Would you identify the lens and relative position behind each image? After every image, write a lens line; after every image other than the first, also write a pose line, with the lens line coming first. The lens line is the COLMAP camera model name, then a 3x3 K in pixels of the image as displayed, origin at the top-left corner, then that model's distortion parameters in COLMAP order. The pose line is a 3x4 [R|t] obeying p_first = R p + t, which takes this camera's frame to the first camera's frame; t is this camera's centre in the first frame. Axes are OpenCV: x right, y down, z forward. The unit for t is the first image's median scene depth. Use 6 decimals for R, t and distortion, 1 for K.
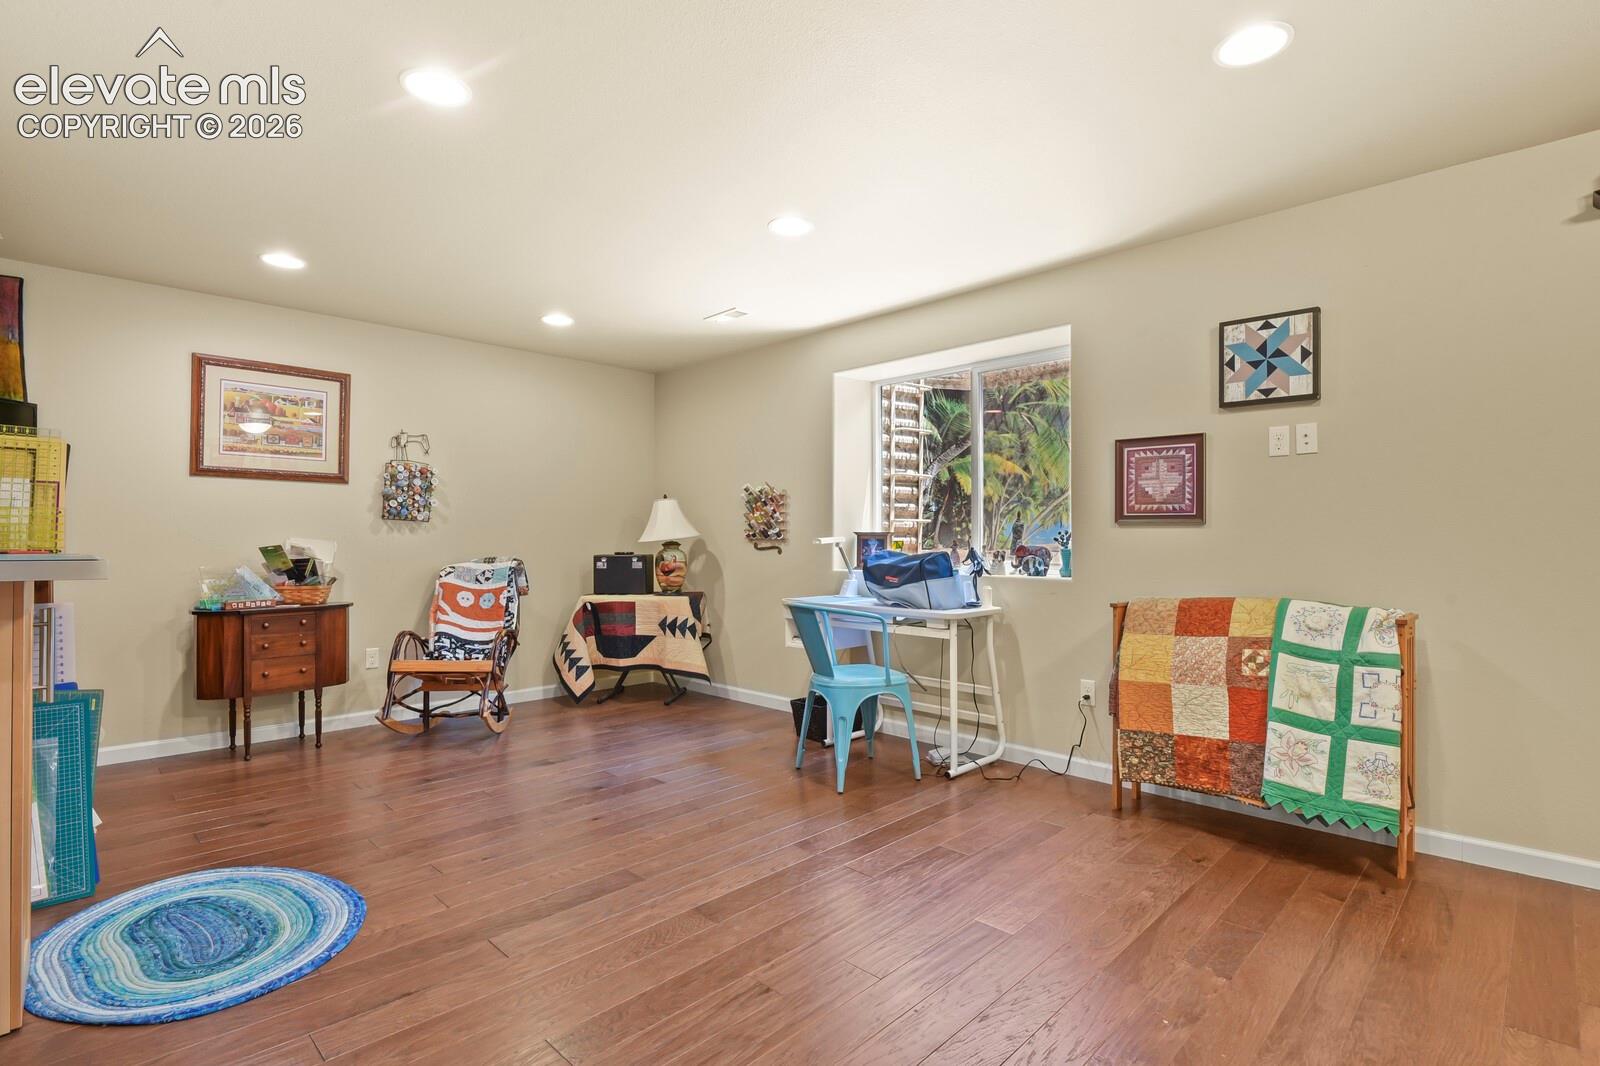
lens RADIAL K [[775.8, 0, 801.2], [0, 775.8, 528.8], [0, 0, 1]] dist [-0.010973, -0.004773]
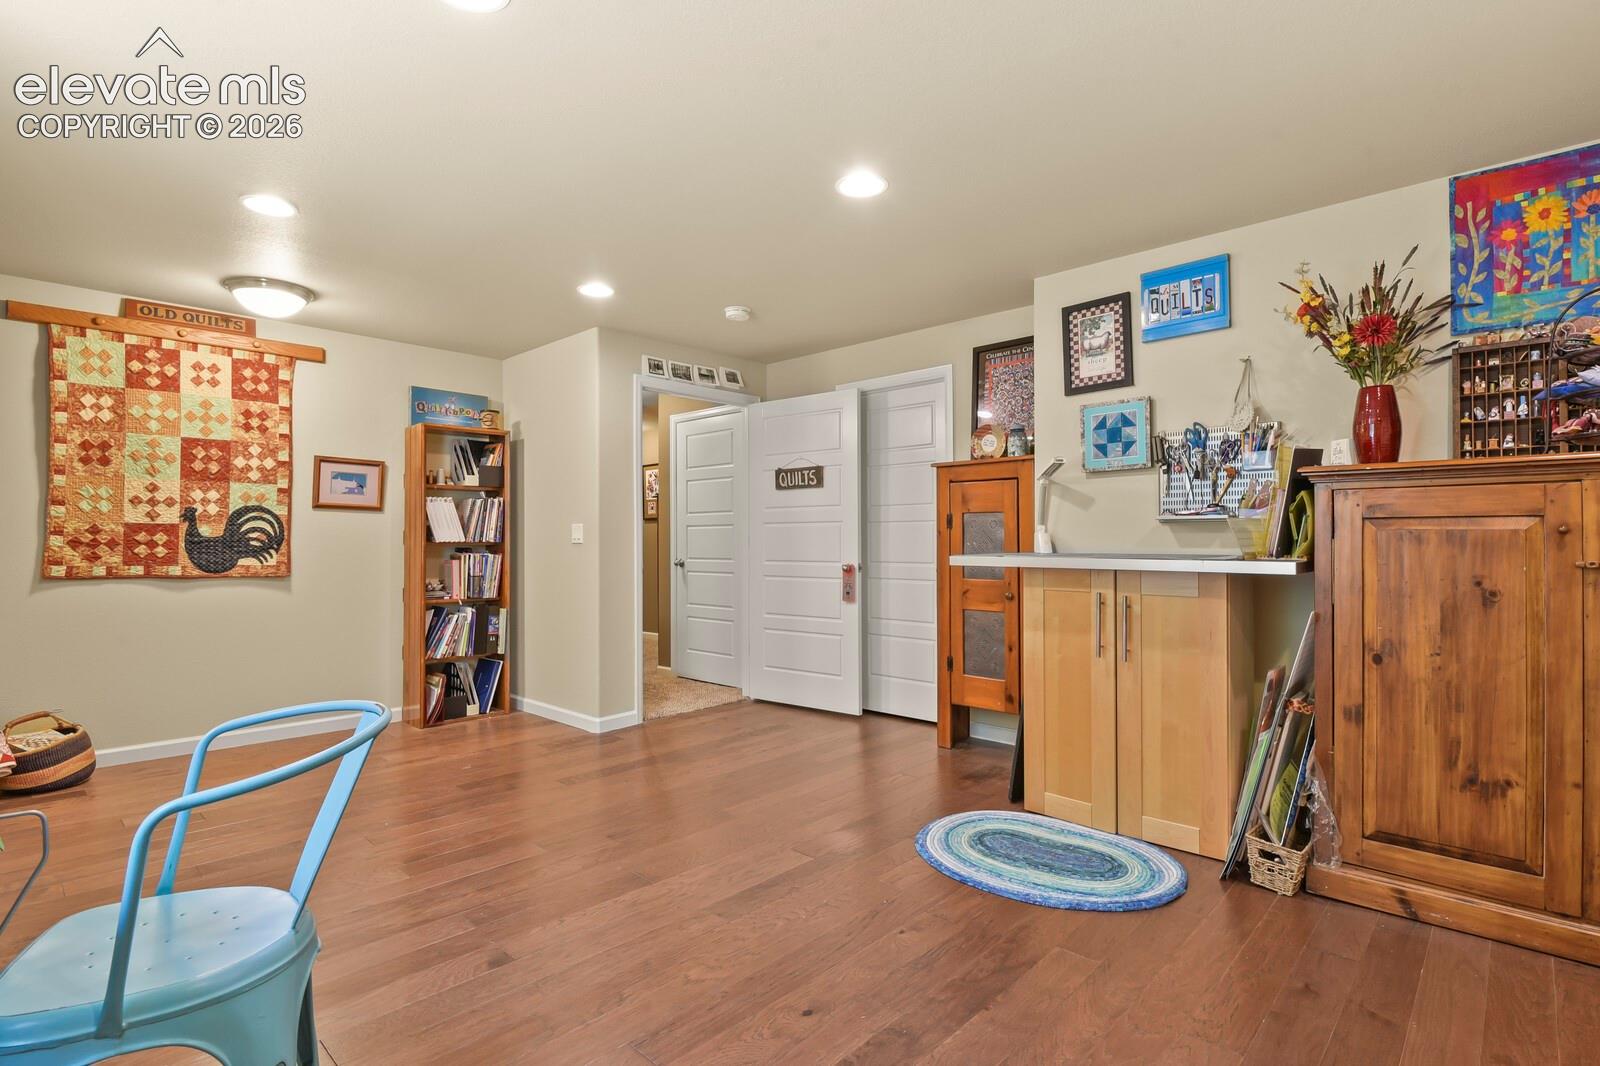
lens RADIAL K [[775.8, 0, 798.8], [0, 775.8, 533.6], [0, 0, 1]] dist [-0.010973, -0.004773]
pose [[-0.999646, -0.000446, -0.026616, -0.341119], [-0.000241, 0.999970, -0.007714, 0.003203], [0.026618, -0.007704, -0.999616, 2.270041]]
